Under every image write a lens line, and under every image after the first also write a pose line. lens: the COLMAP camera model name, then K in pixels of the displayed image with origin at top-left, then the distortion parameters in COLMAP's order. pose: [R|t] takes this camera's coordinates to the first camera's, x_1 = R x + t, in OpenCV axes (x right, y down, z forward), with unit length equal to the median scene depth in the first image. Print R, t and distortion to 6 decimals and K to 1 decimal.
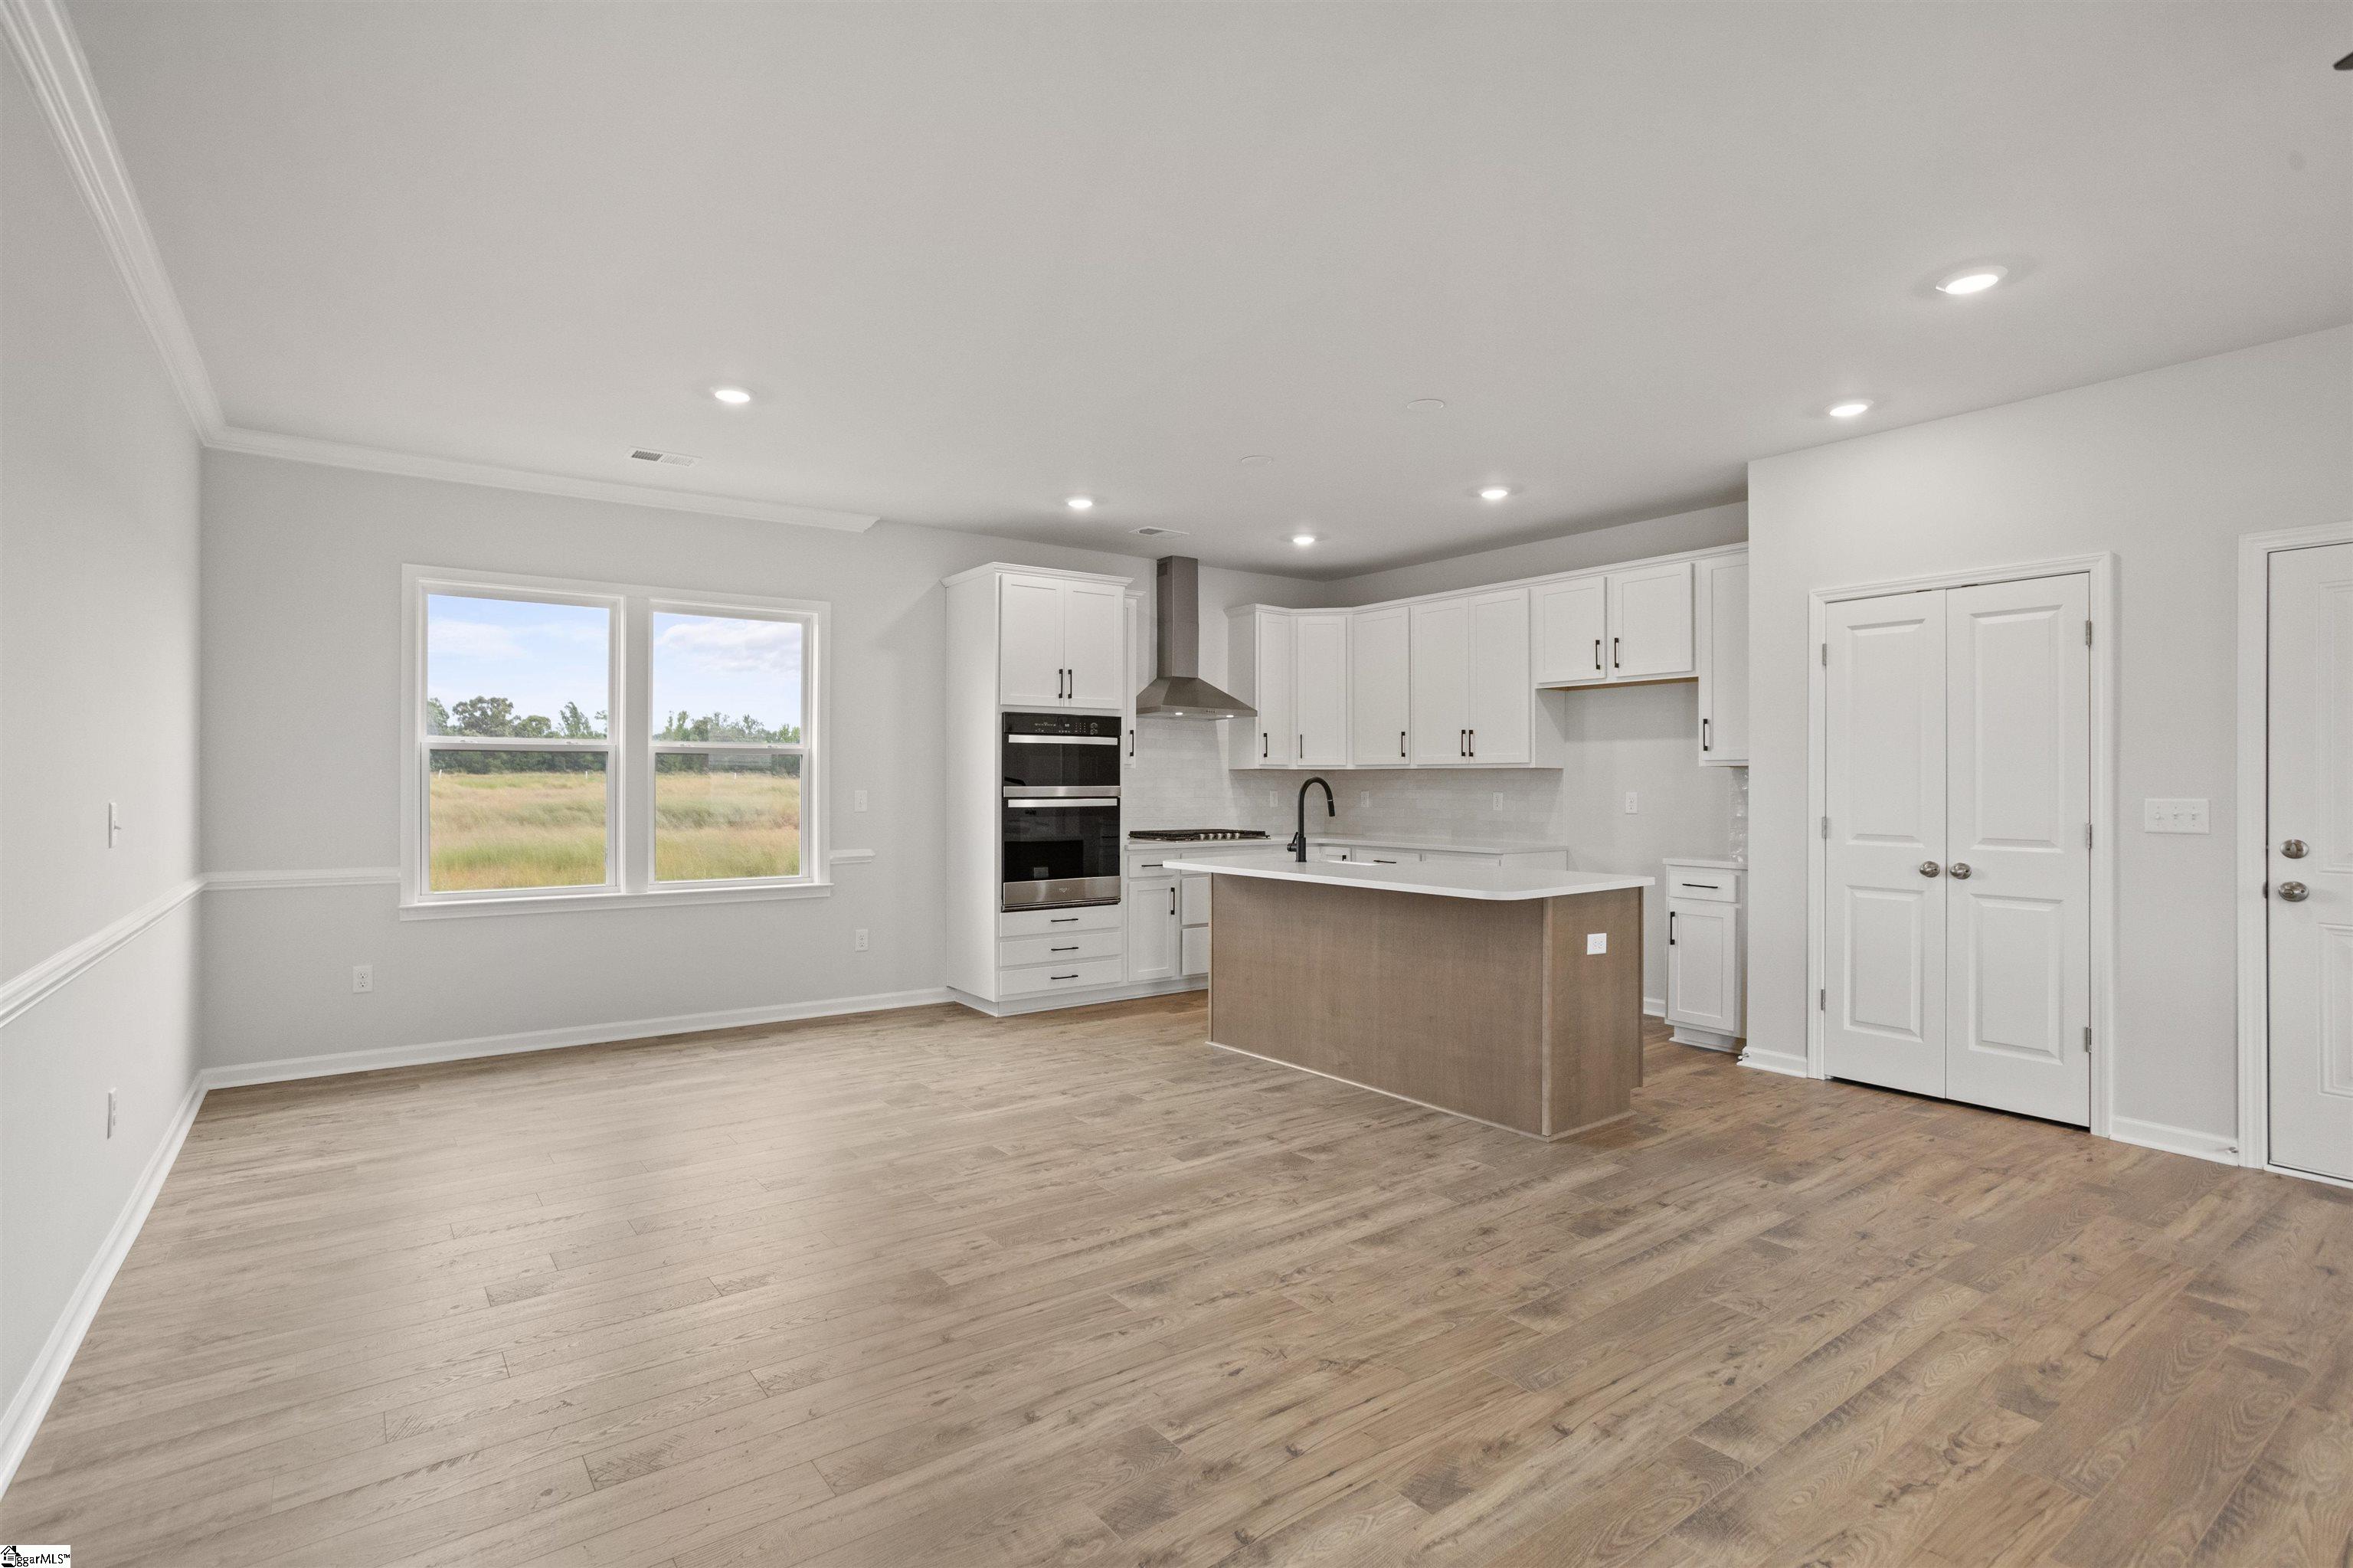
lens RADIAL K [[1140.4, 0, 1161.0], [0, 1140.4, 778.7], [0, 0, 1]] dist [-0.049665, 0.034685]
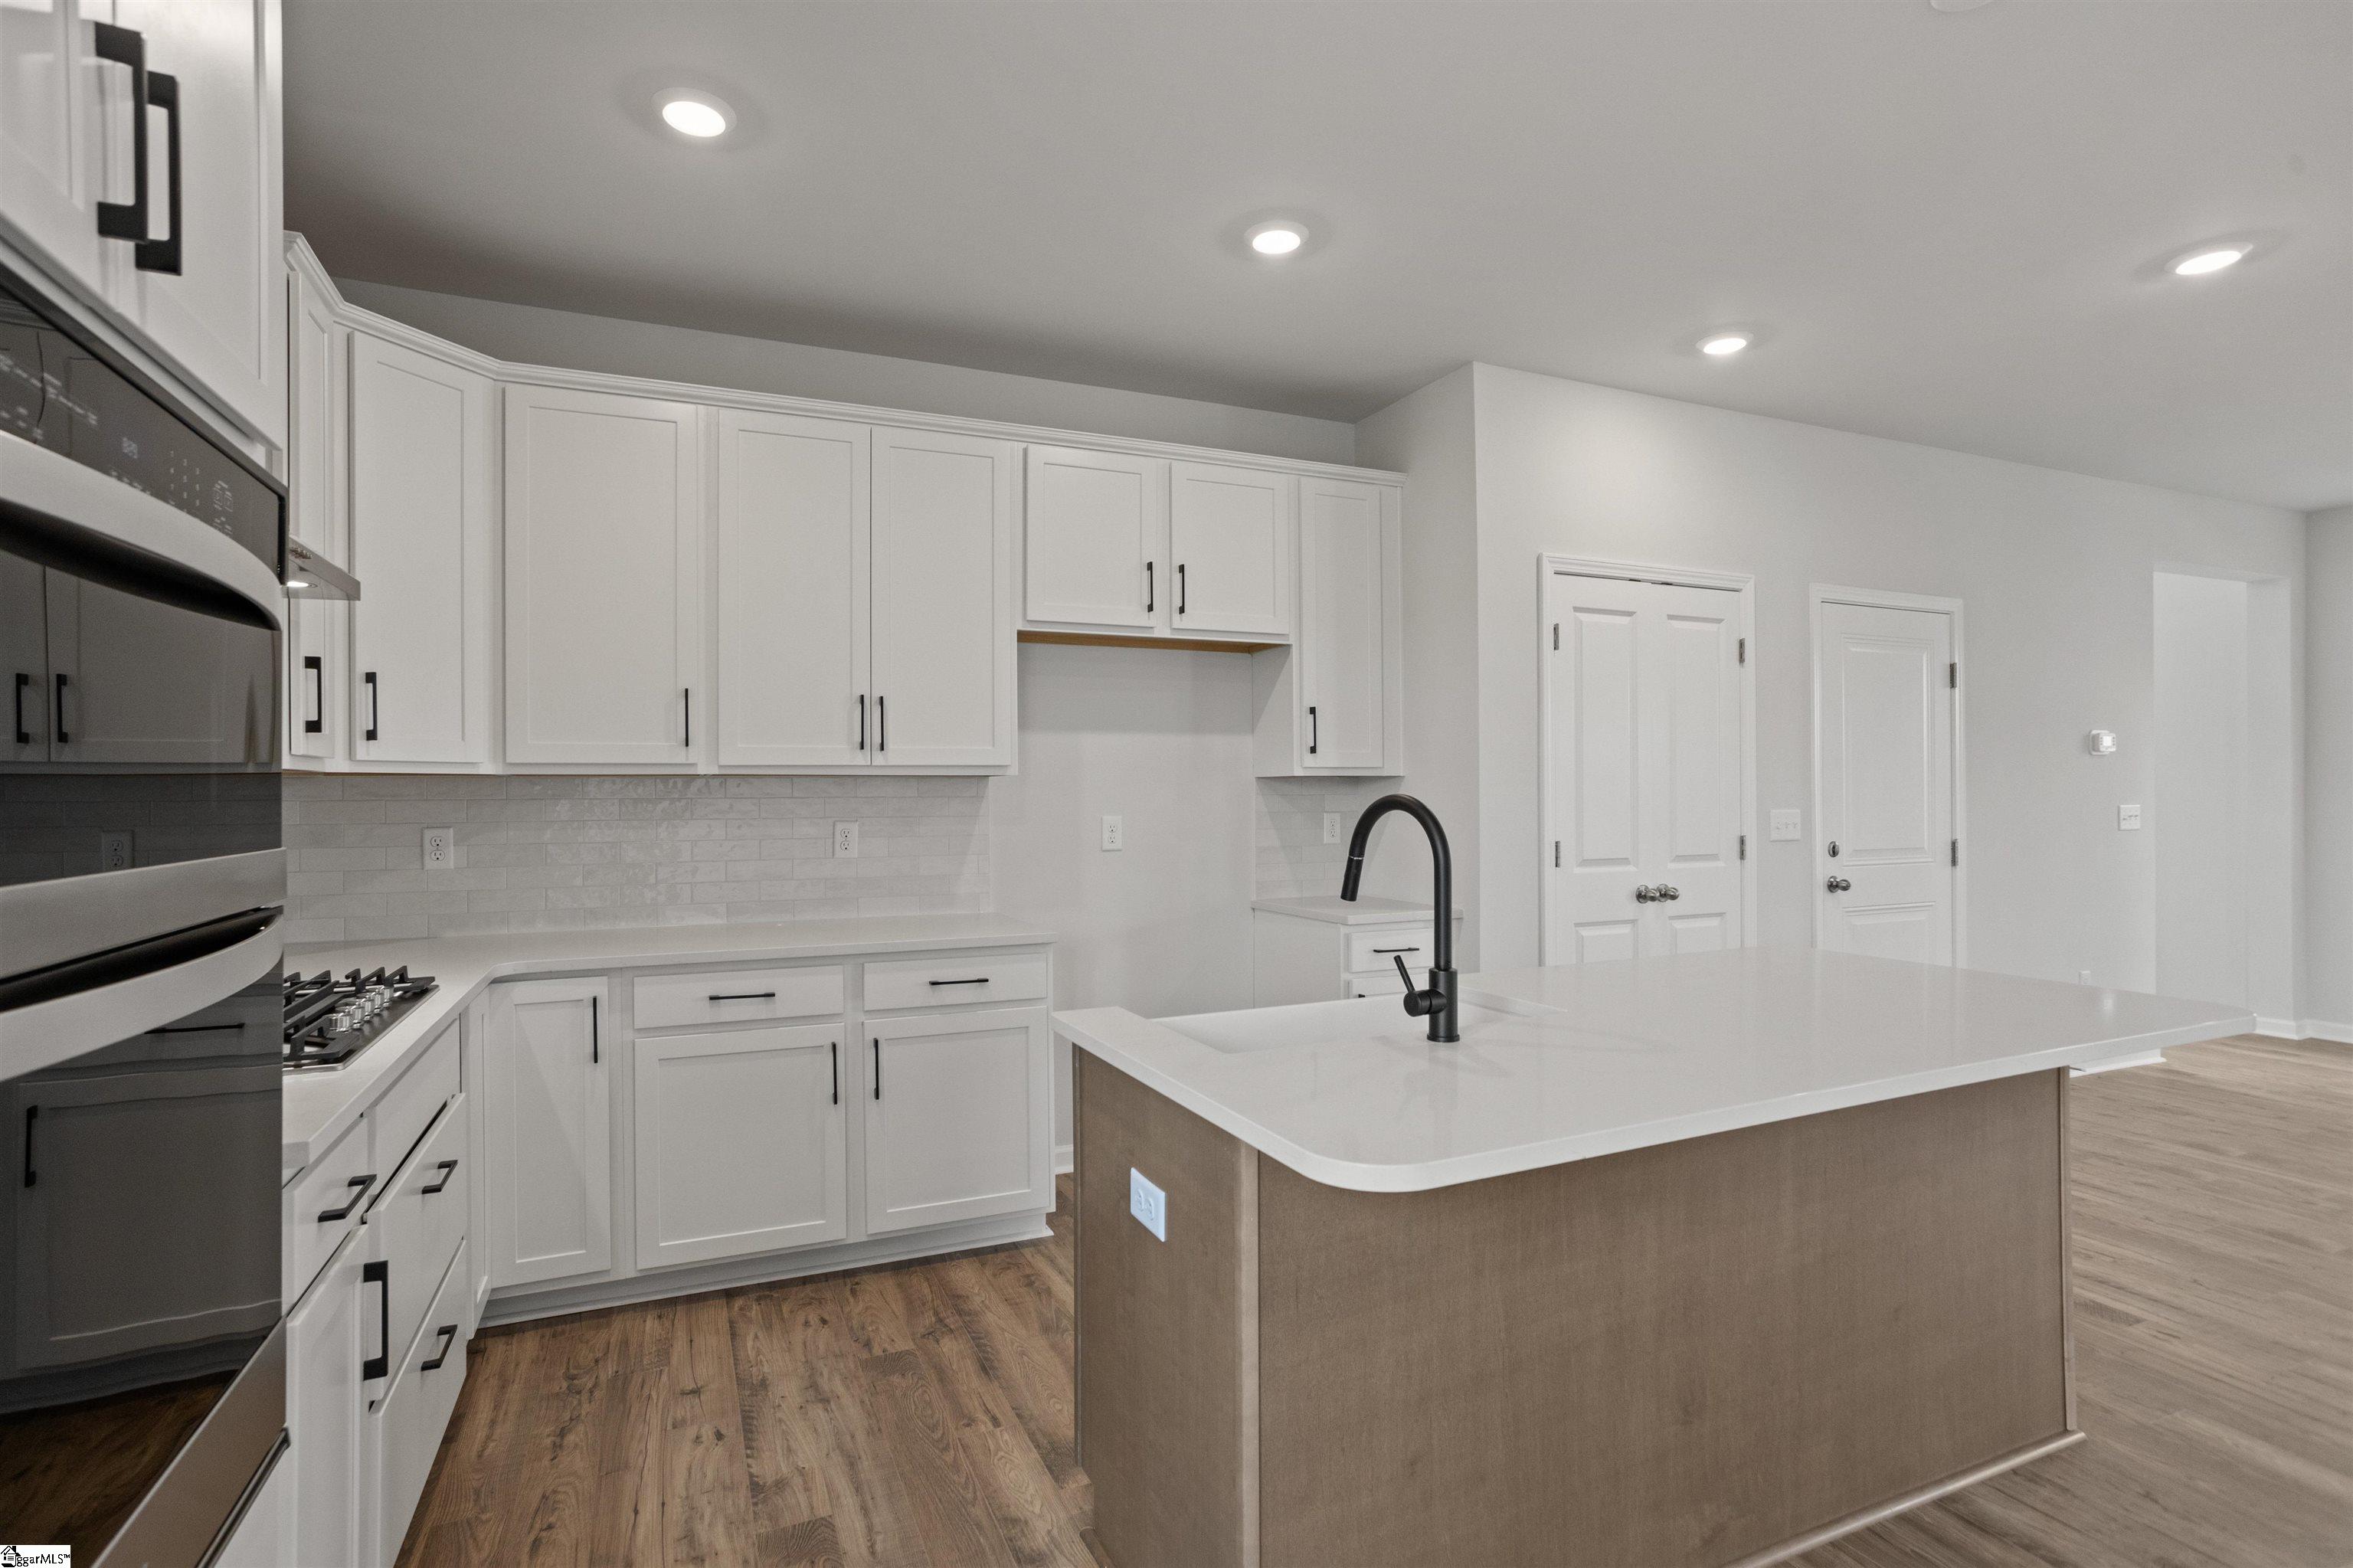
lens RADIAL K [[1140.4, 0, 1161.0], [0, 1140.4, 778.7], [0, 0, 1]] dist [-0.049665, 0.034685]
pose [[0.213202, 0.007011, 0.976983, -0.226942], [0.001902, 0.999969, -0.007591, -0.004092], [-0.977006, 0.003477, 0.213182, 0.981187]]
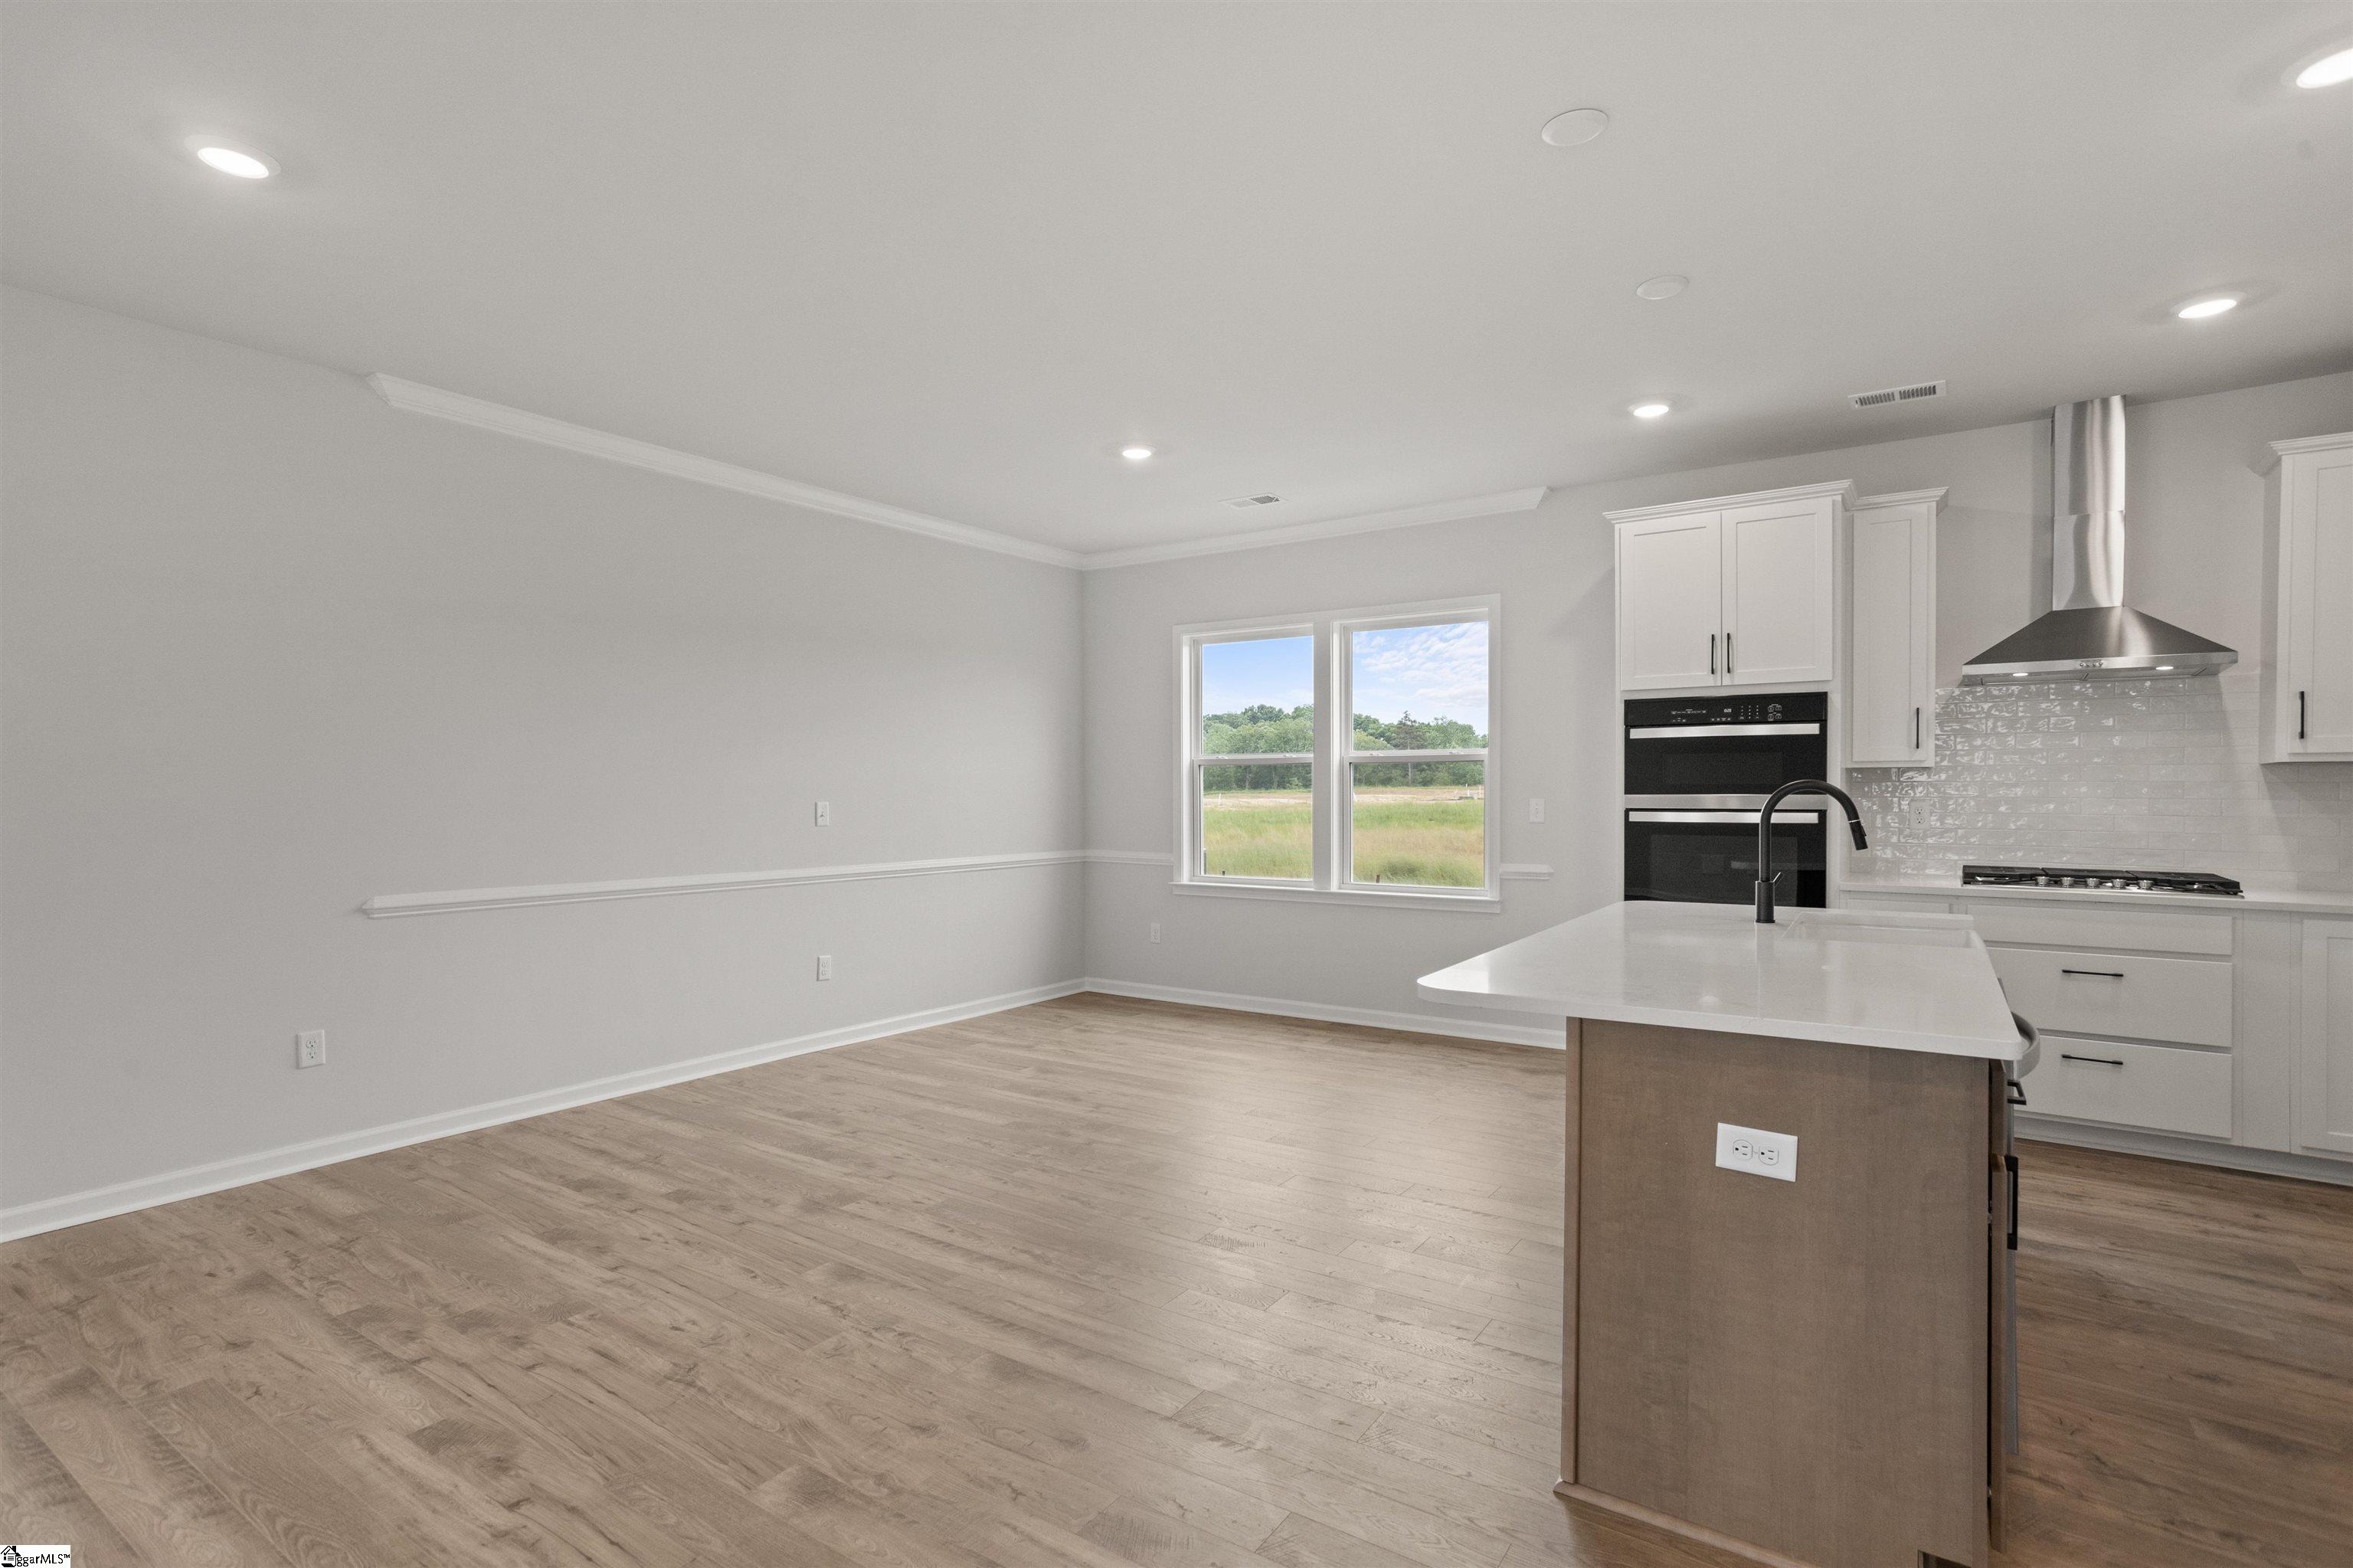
lens RADIAL K [[1149.1, 0, 1151.0], [0, 1149.1, 801.4], [0, 0, 1]] dist [-0.048779, 0.033389]
pose [[0.324417, 0.007890, -0.945881, 0.566282], [0.005804, 0.999930, 0.010331, 0.001544], [0.945896, -0.008842, 0.324349, 0.487969]]
